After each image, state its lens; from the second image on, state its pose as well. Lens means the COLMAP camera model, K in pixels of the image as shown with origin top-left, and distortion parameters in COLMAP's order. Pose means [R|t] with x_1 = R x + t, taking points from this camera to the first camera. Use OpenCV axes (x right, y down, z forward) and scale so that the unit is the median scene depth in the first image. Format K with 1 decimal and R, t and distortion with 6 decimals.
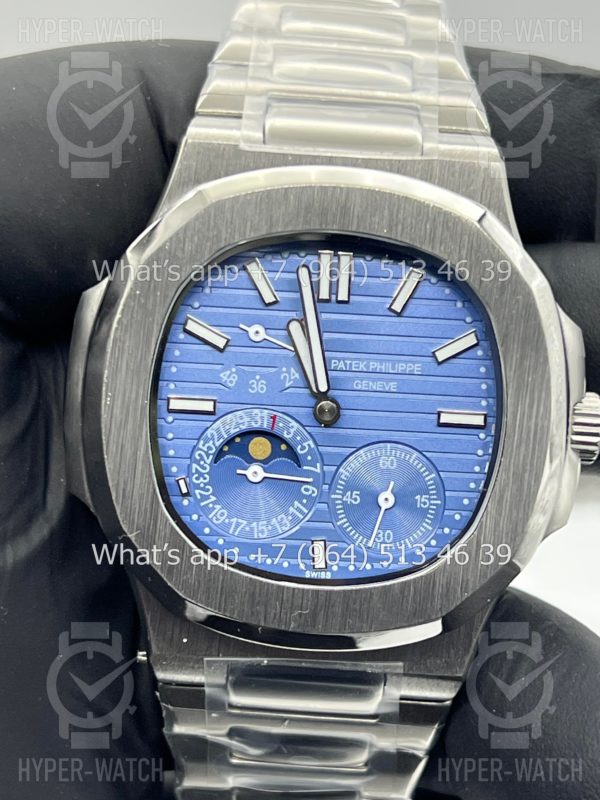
lens RADIAL K [[1827.5, 0, 300.0], [0, 1827.5, 400.0], [0, 0, 1]] dist [0.093123, 0.228933]
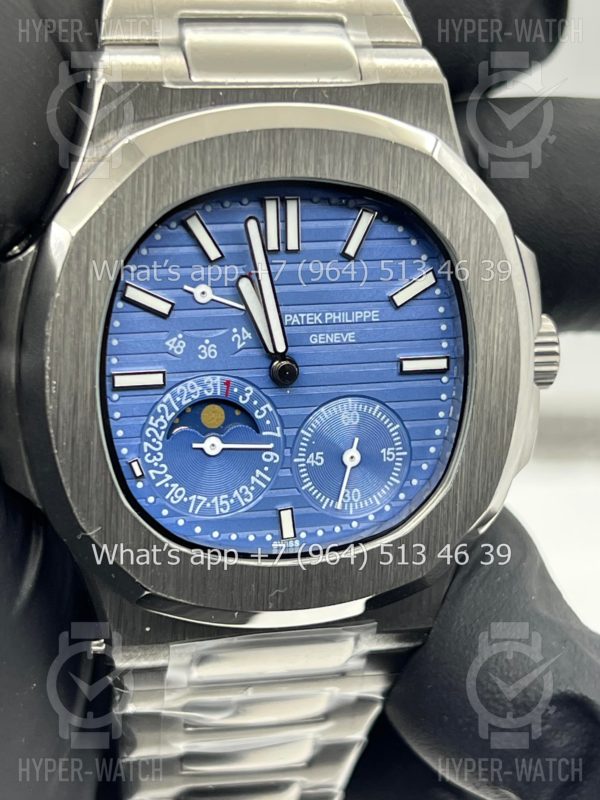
lens RADIAL K [[1827.5, 0, 300.0], [0, 1827.5, 400.0], [0, 0, 1]] dist [0.093123, 0.228933]
pose [[0.972326, -0.102379, 0.210001, -0.171818], [0.066439, 0.982928, 0.171575, -0.136606], [-0.223981, -0.152875, 0.962529, 0.111075]]
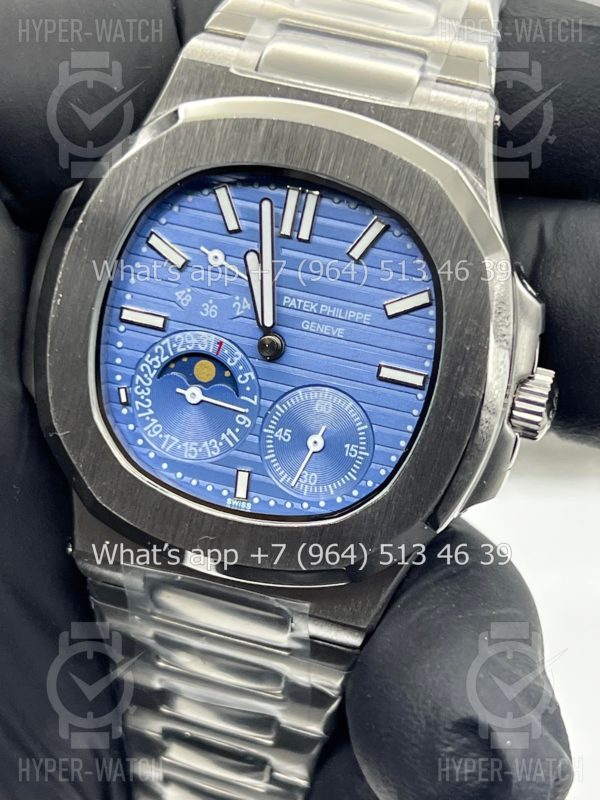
lens RADIAL K [[1827.5, 0, 300.0], [0, 1827.5, 400.0], [0, 0, 1]] dist [0.093123, 0.228933]
pose [[0.966543, 0.170240, -0.191867, 0.227302], [-0.155726, 0.983832, 0.088456, -0.055882], [0.203824, -0.055618, 0.977427, 0.020395]]
